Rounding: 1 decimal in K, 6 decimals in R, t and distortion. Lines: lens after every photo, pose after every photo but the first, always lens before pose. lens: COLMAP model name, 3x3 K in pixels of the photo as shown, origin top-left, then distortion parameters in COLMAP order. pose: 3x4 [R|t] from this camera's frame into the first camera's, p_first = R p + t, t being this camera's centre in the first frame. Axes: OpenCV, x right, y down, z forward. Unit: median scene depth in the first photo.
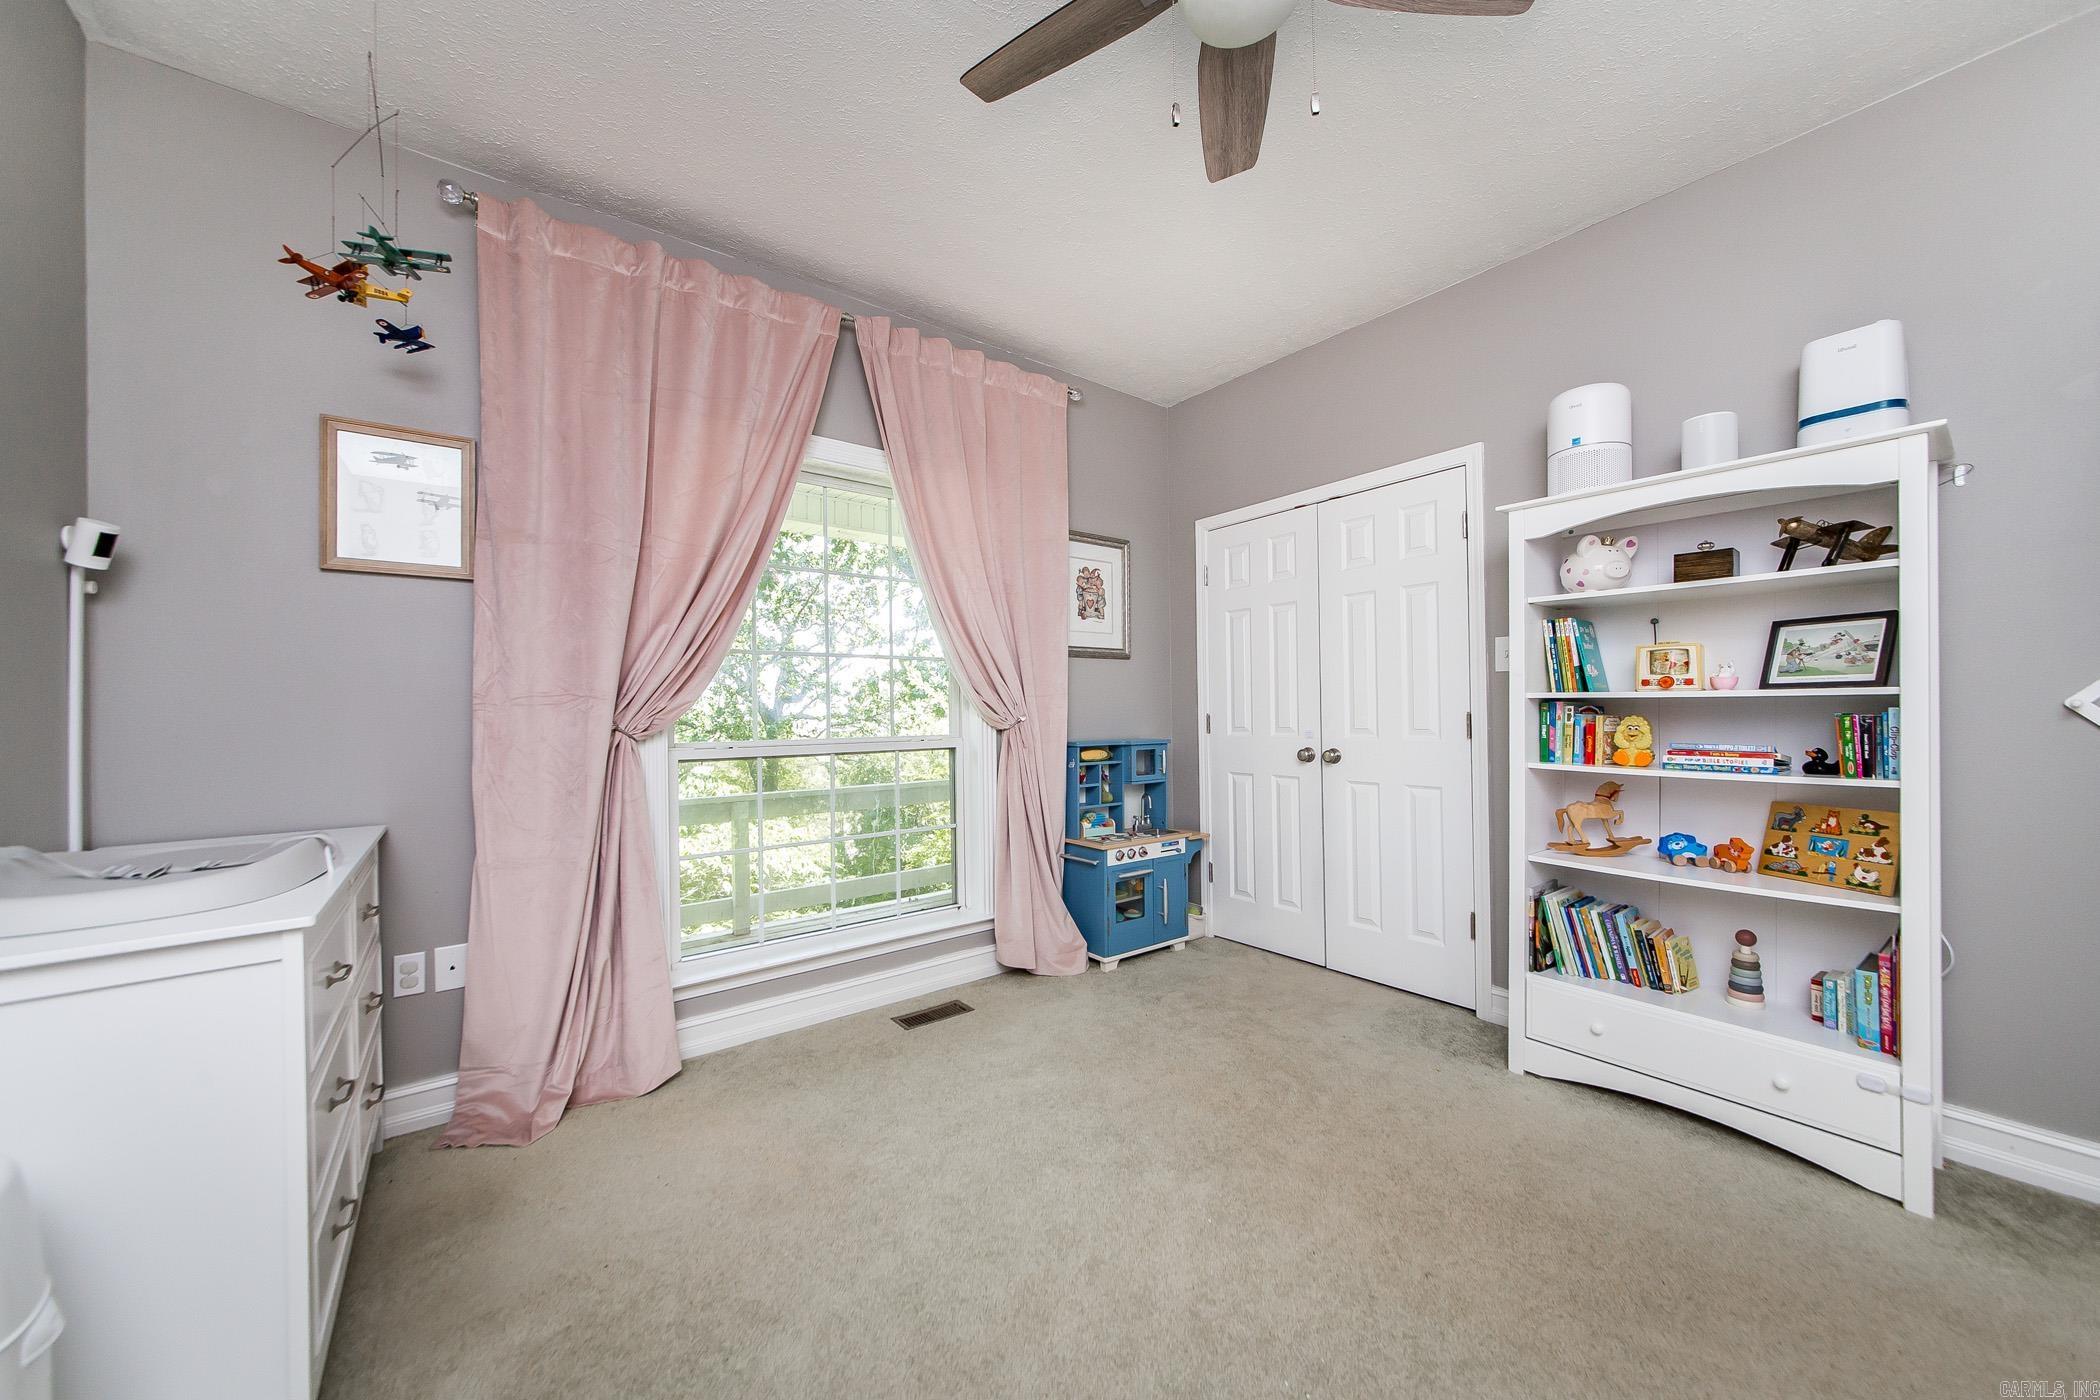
lens RADIAL K [[746.1, 0, 1050.0], [0, 746.1, 700.0], [0, 0, 1]] dist [0.000178, -0.000023]
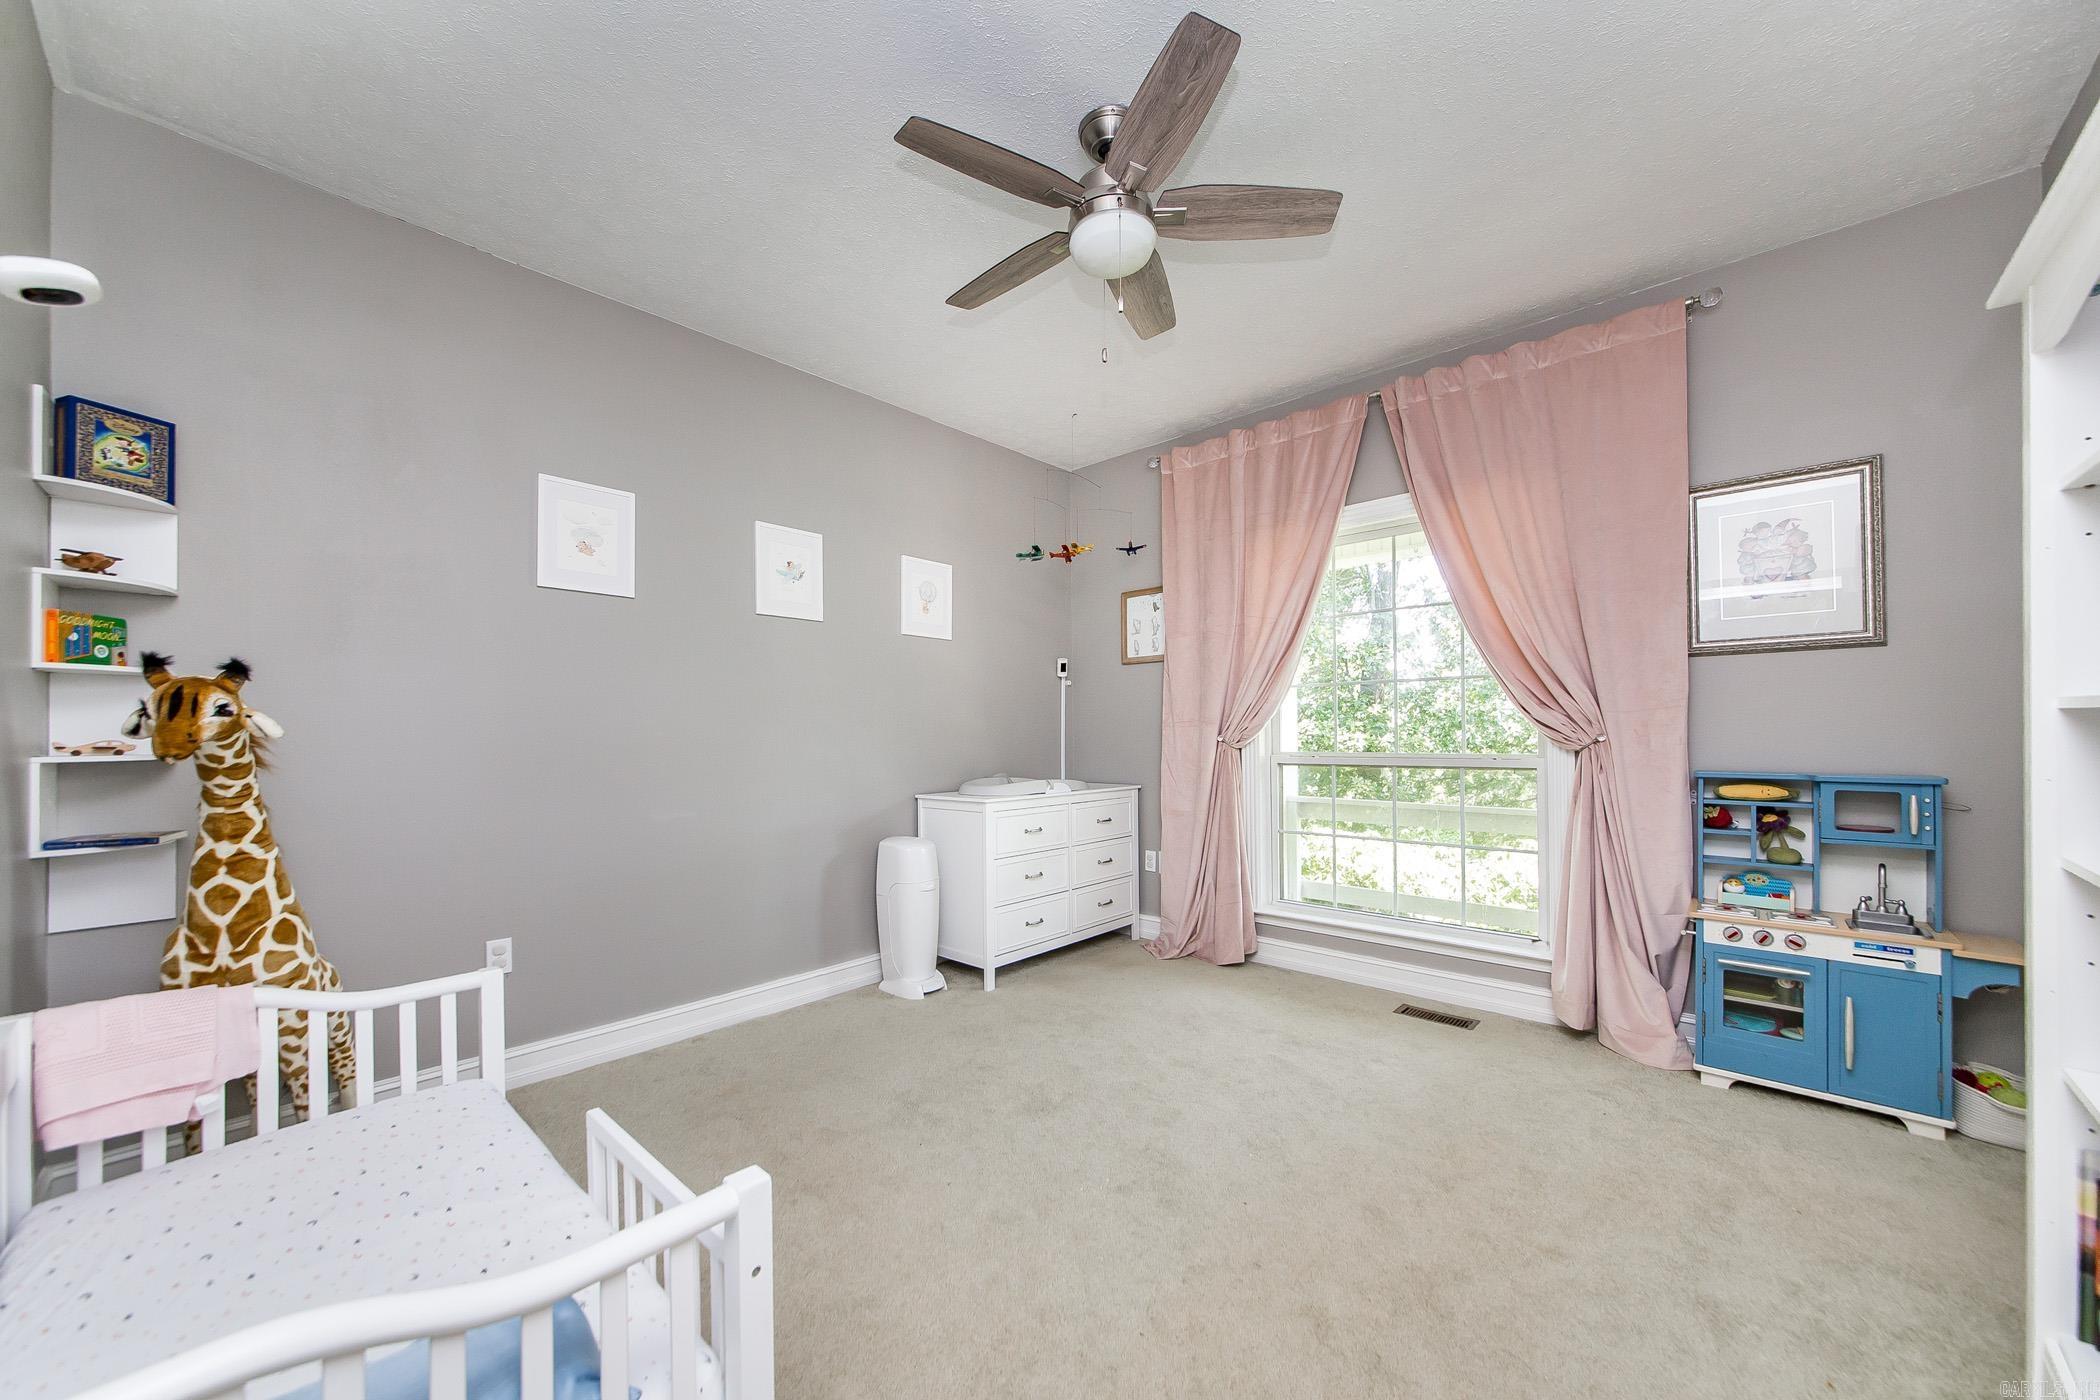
lens RADIAL K [[750.1, 0, 1049.6], [0, 750.1, 740.5], [0, 0, 1]] dist [0.000141, -0.000030]
pose [[0.178862, 0.013098, -0.983787, 0.740390], [0.015556, 0.999749, 0.016139, 0.004062], [0.983751, -0.018190, 0.178613, 0.262098]]
